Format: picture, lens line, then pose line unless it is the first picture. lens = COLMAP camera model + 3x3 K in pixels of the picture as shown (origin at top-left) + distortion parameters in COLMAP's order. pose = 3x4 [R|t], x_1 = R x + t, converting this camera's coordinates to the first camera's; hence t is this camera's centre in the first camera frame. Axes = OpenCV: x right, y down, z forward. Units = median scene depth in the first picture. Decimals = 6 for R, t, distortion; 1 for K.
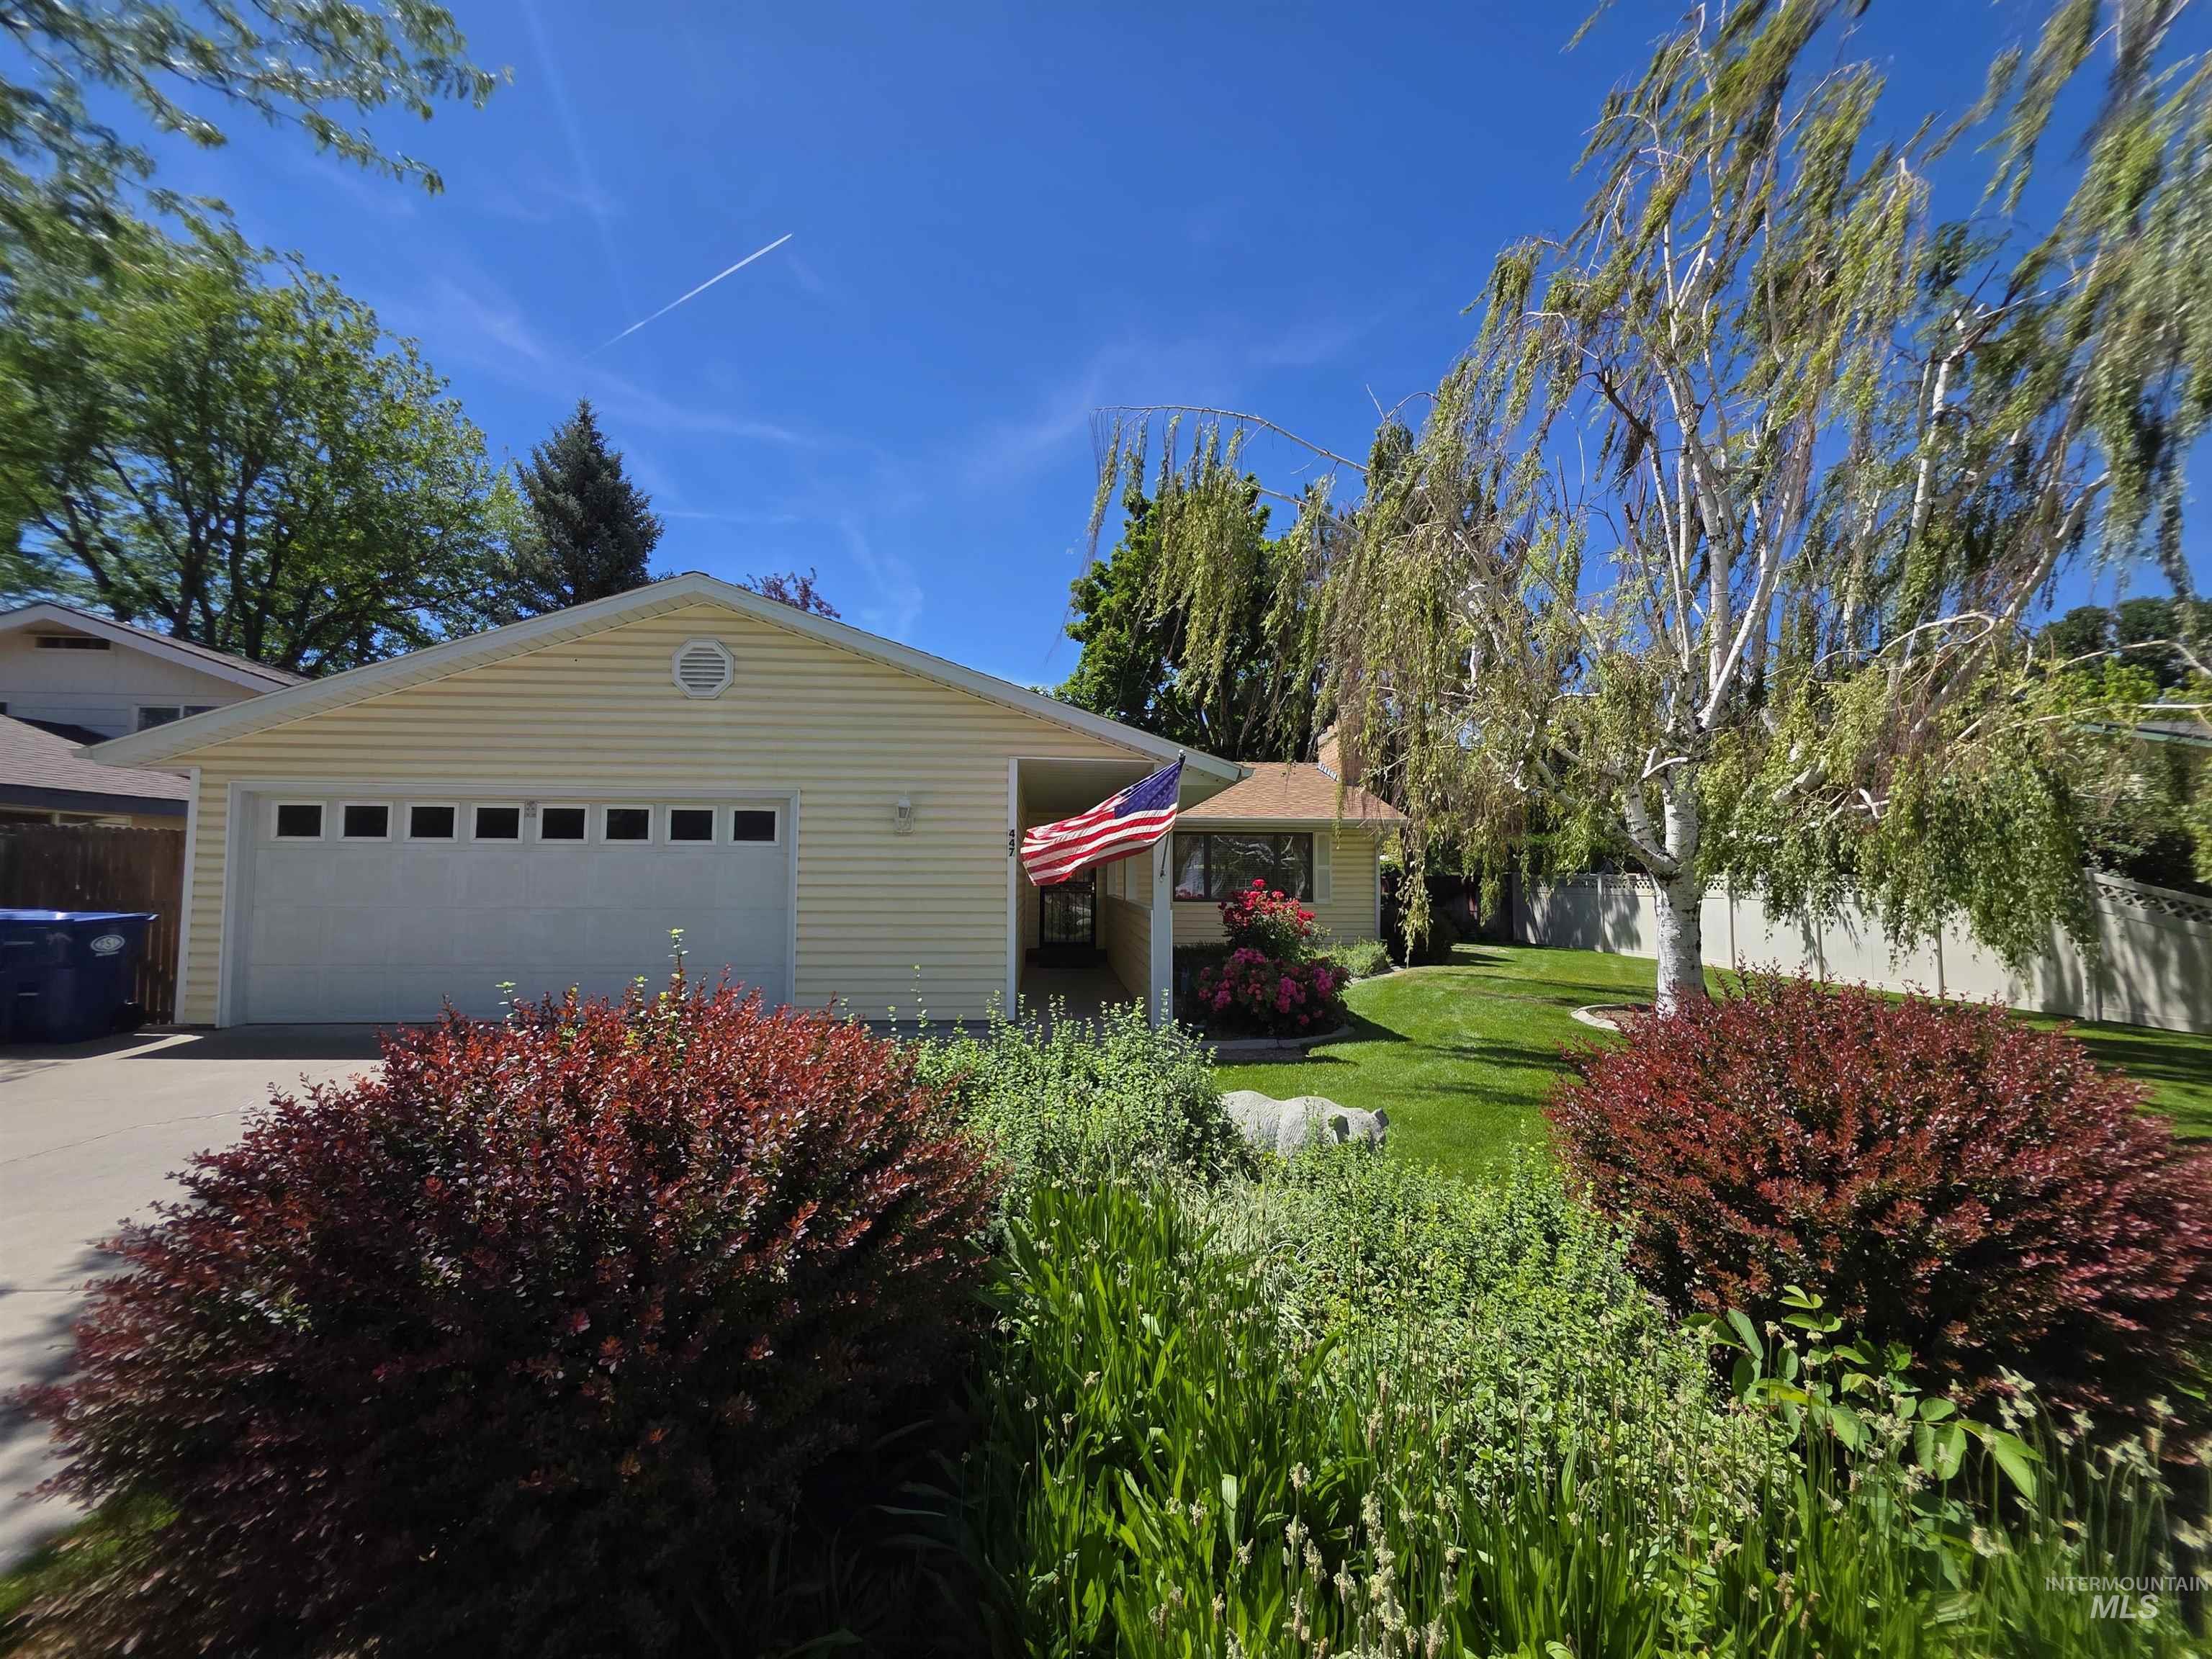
lens RADIAL K [[884.9, 0, 1101.8], [0, 884.9, 824.2], [0, 0, 1]] dist [-0.001118, -0.000271]
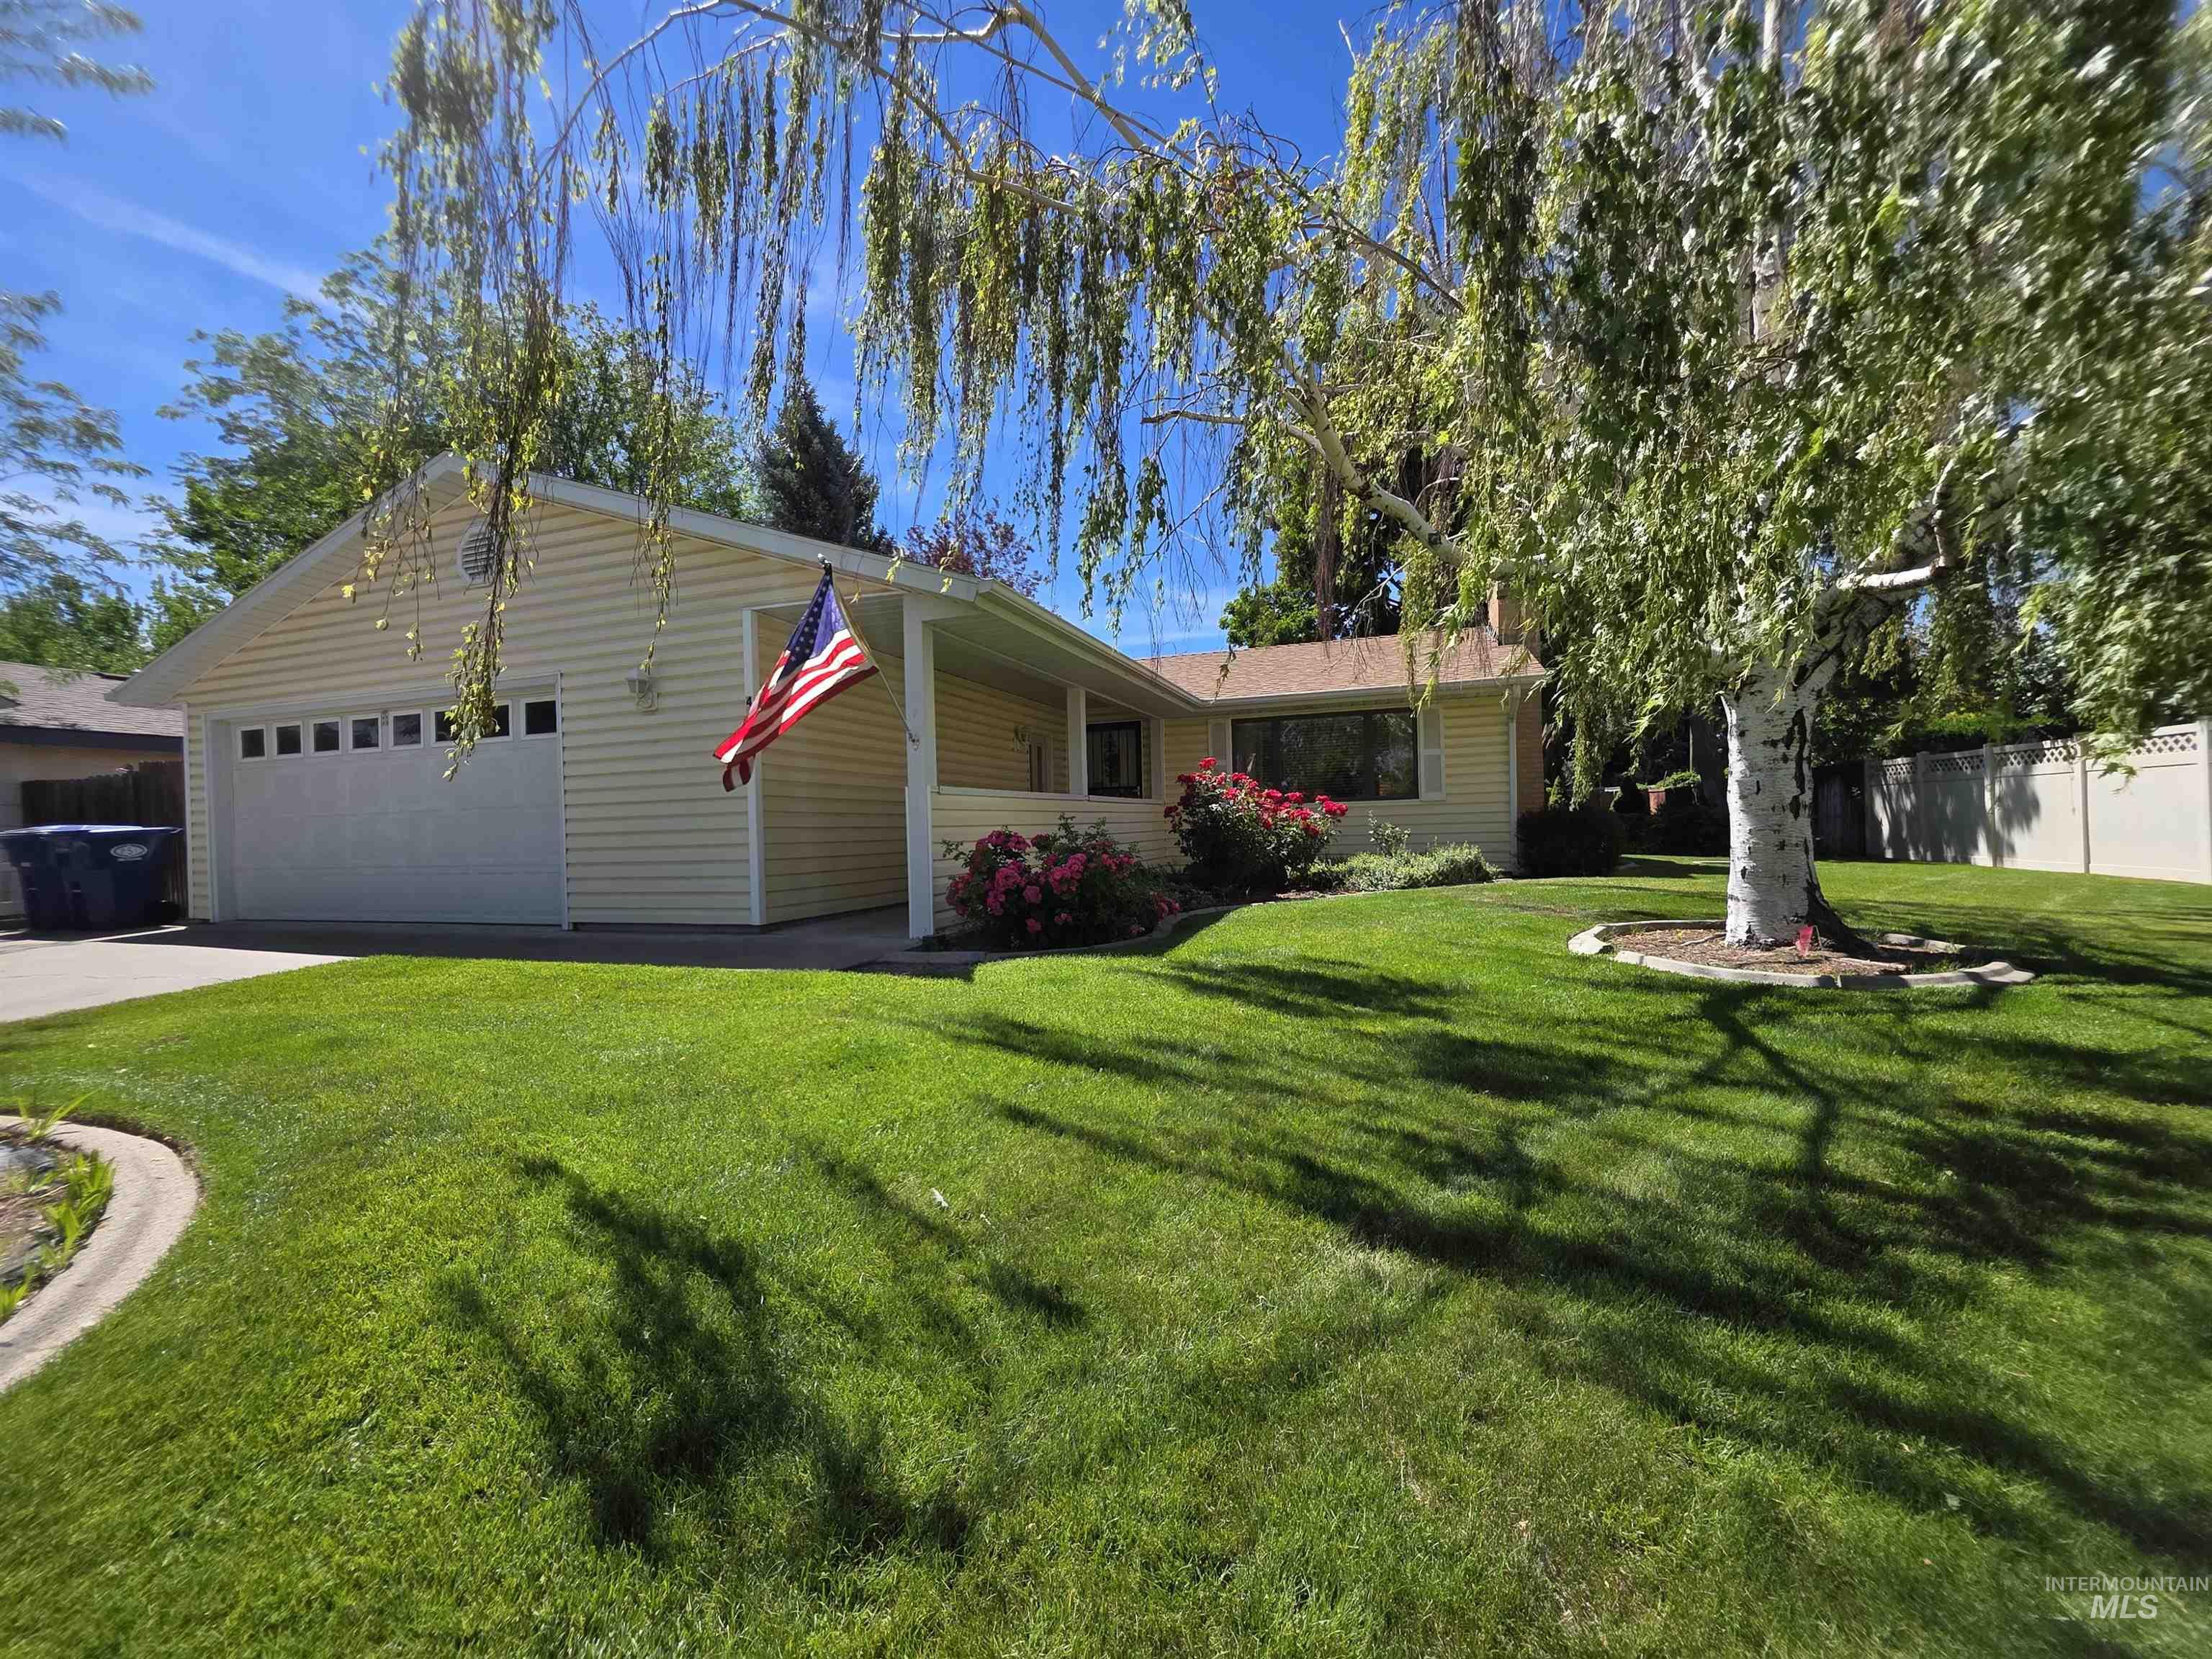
lens RADIAL K [[884.9, 0, 1103.9], [0, 884.9, 837.9], [0, 0, 1]] dist [-0.001118, -0.000271]
pose [[0.916324, -0.027070, -0.399522, 0.525393], [0.056649, 0.996441, 0.062413, 0.104871], [0.396410, -0.079823, 0.914597, 0.378587]]
